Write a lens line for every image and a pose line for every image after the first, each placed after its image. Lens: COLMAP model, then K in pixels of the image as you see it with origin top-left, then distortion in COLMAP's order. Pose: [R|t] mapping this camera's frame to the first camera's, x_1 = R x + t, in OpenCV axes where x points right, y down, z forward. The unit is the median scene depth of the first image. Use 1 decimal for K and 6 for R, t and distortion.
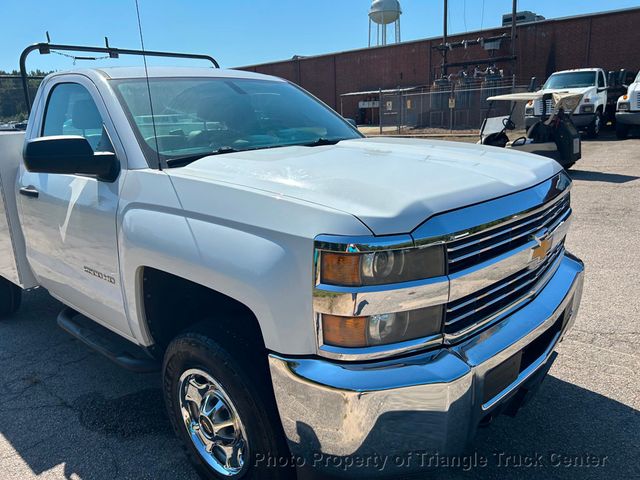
lens RADIAL K [[491.4, 0, 327.2], [0, 491.4, 241.0], [0, 0, 1]] dist [0.017945, -0.003229]
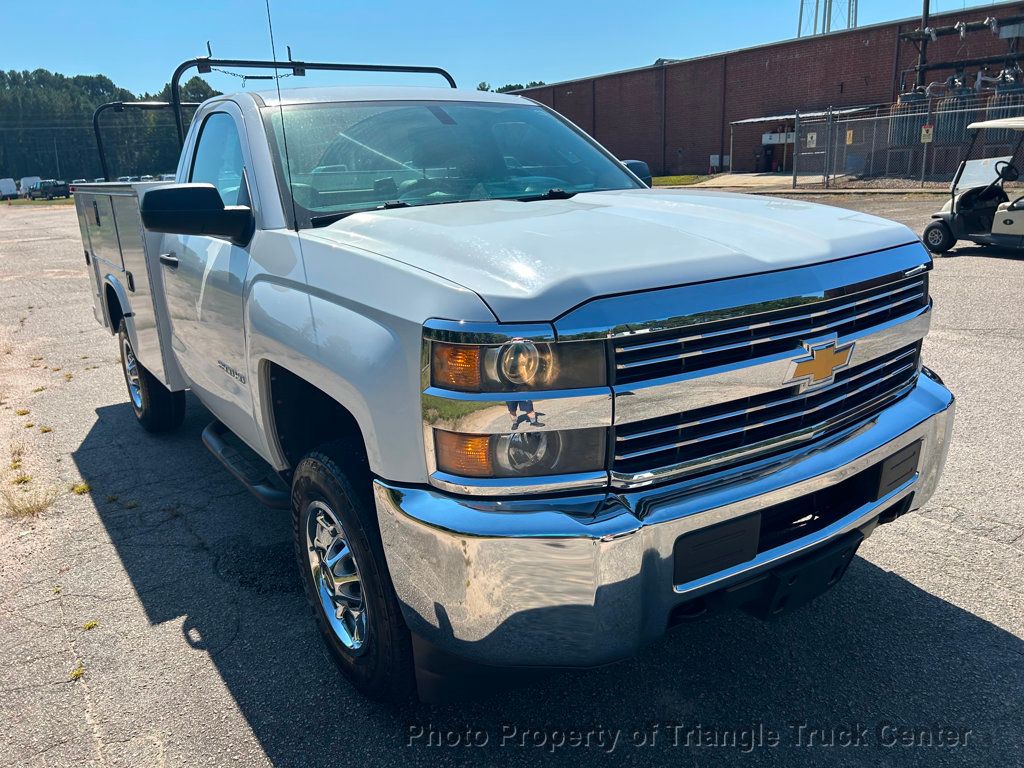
lens RADIAL K [[780.9, 0, 516.1], [0, 780.9, 381.7], [0, 0, 1]] dist [0.057480, -0.072779]
pose [[0.973527, 0.058917, -0.220849, 0.219068], [-0.052901, 0.998052, 0.033063, 0.020970], [0.222367, -0.020505, 0.974747, -0.063186]]
